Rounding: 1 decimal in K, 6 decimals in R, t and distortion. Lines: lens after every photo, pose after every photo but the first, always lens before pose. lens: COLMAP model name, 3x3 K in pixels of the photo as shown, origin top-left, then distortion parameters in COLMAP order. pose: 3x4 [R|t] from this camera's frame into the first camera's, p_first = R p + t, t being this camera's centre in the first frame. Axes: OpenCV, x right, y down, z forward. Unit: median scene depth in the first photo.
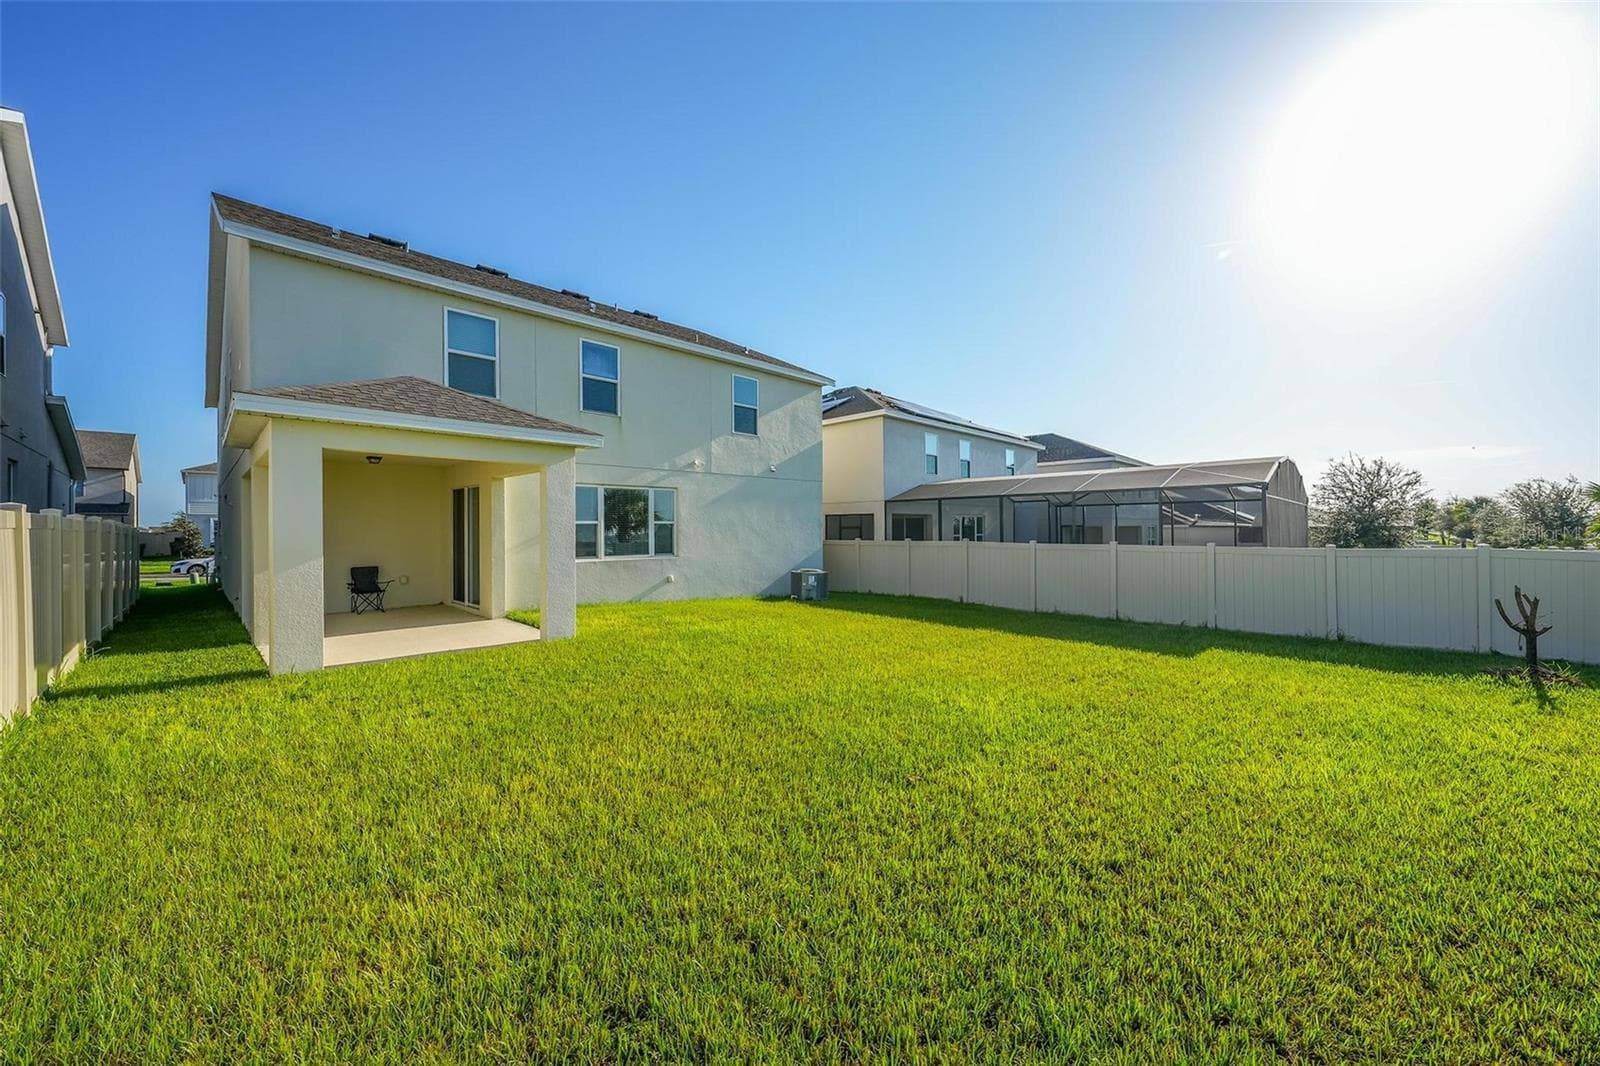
lens RADIAL K [[598.2, 0, 791.5], [0, 598.2, 531.2], [0, 0, 1]] dist [0.023723, -0.000113]
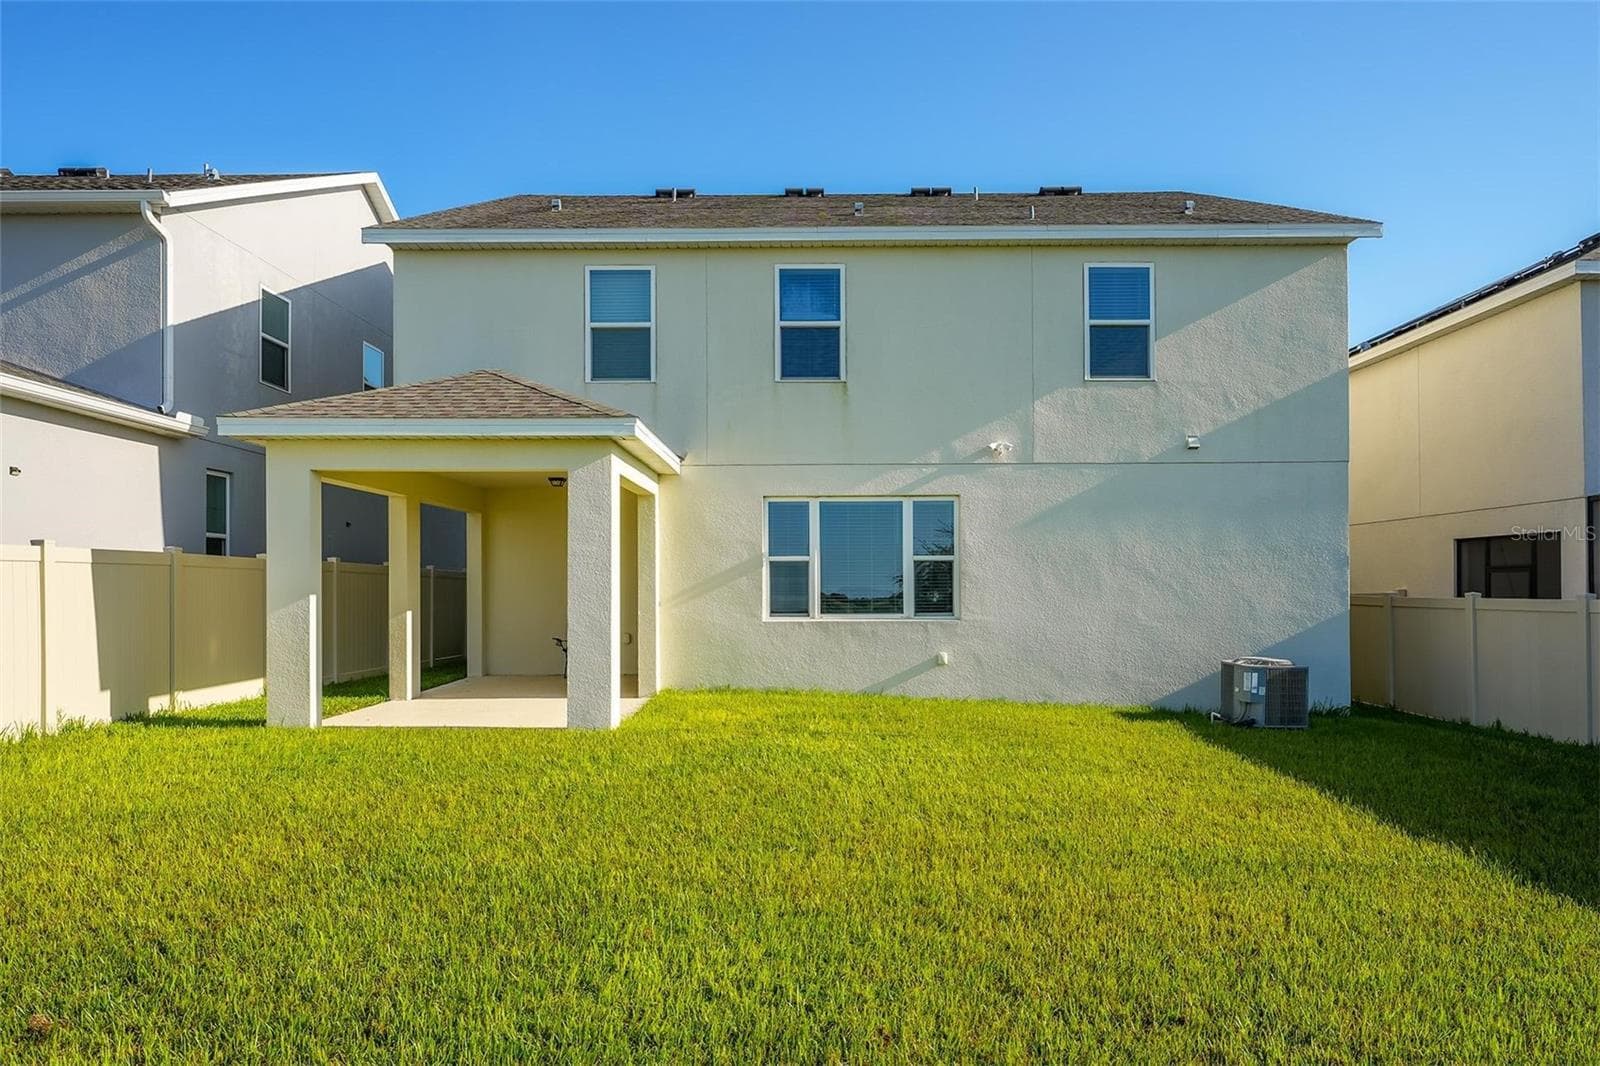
lens RADIAL K [[956.4, 0, 794.8], [0, 956.4, 591.6], [0, 0, 1]] dist [-0.019197, 0.009707]
pose [[0.702785, 0.009481, -0.711339, 0.326897], [-0.003773, 0.999947, 0.009599, 0.008783], [0.711392, -0.004062, 0.702784, 0.272190]]
